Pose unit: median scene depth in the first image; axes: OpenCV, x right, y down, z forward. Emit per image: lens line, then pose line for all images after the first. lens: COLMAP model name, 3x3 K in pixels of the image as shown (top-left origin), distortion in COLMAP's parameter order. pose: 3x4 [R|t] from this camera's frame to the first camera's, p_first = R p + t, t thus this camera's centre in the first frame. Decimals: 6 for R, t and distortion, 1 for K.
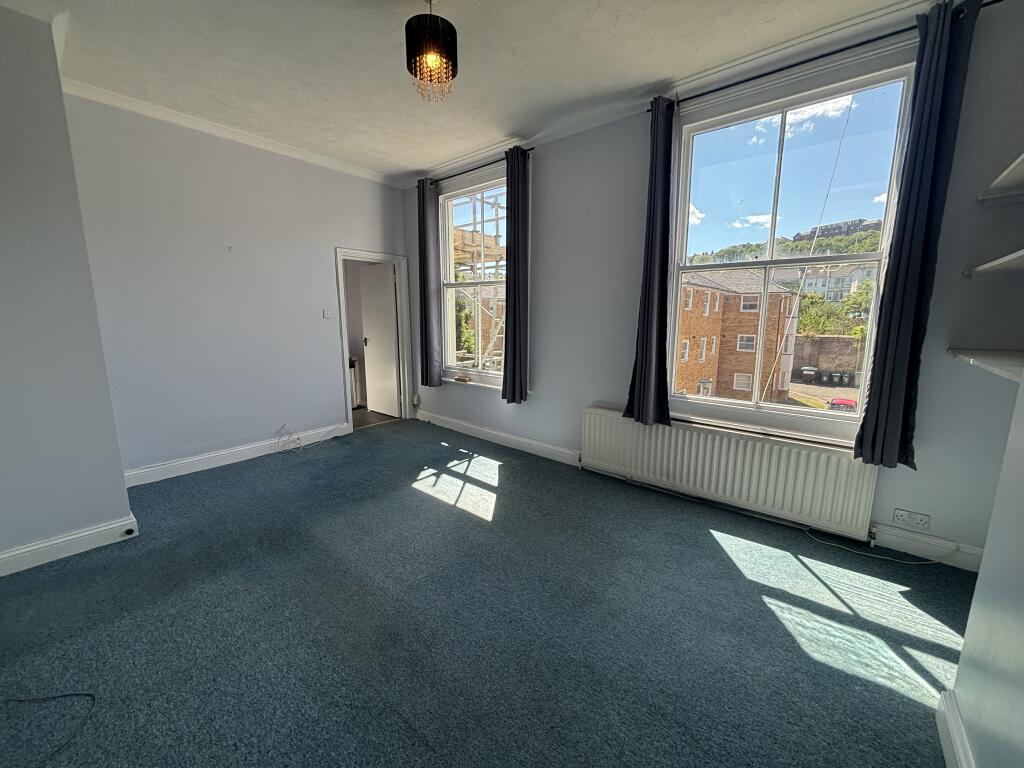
lens RADIAL K [[415.0, 0, 512.0], [0, 415.0, 384.0], [0, 0, 1]] dist [0.012961, 0.000138]
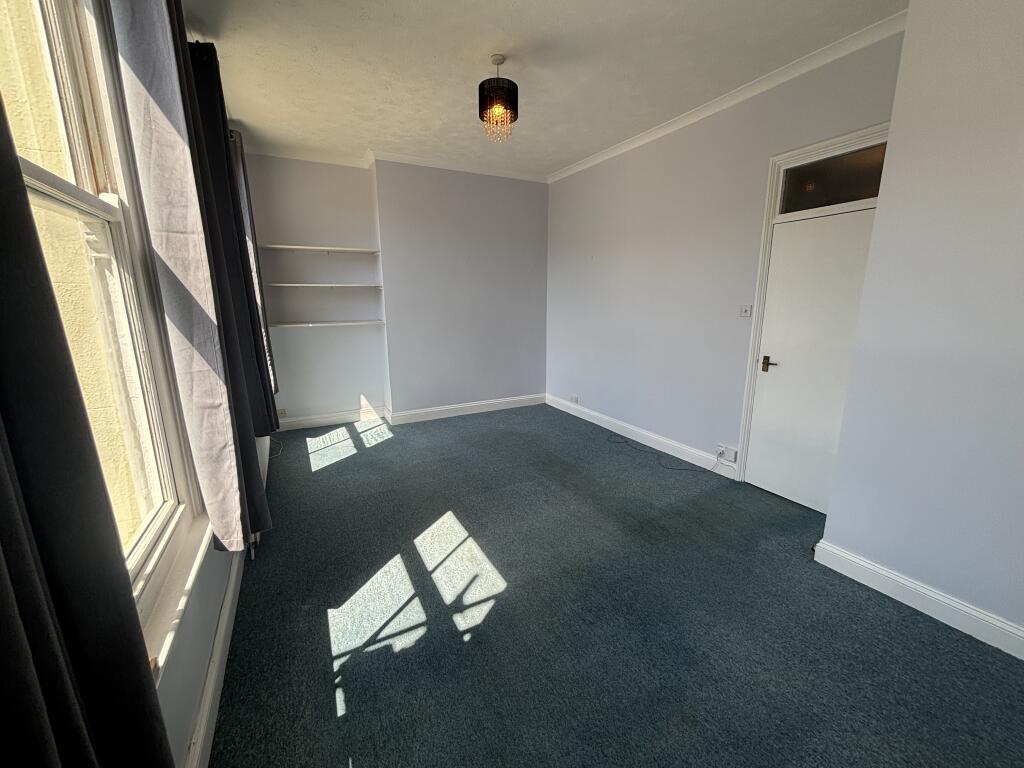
lens RADIAL K [[415.0, 0, 512.0], [0, 415.0, 384.0], [0, 0, 1]] dist [0.012961, 0.000138]
pose [[-0.927329, -0.073142, 0.367030, -0.484634], [0.070364, 0.929151, 0.362942, -0.288902], [-0.367573, 0.362393, -0.856482, 1.512922]]
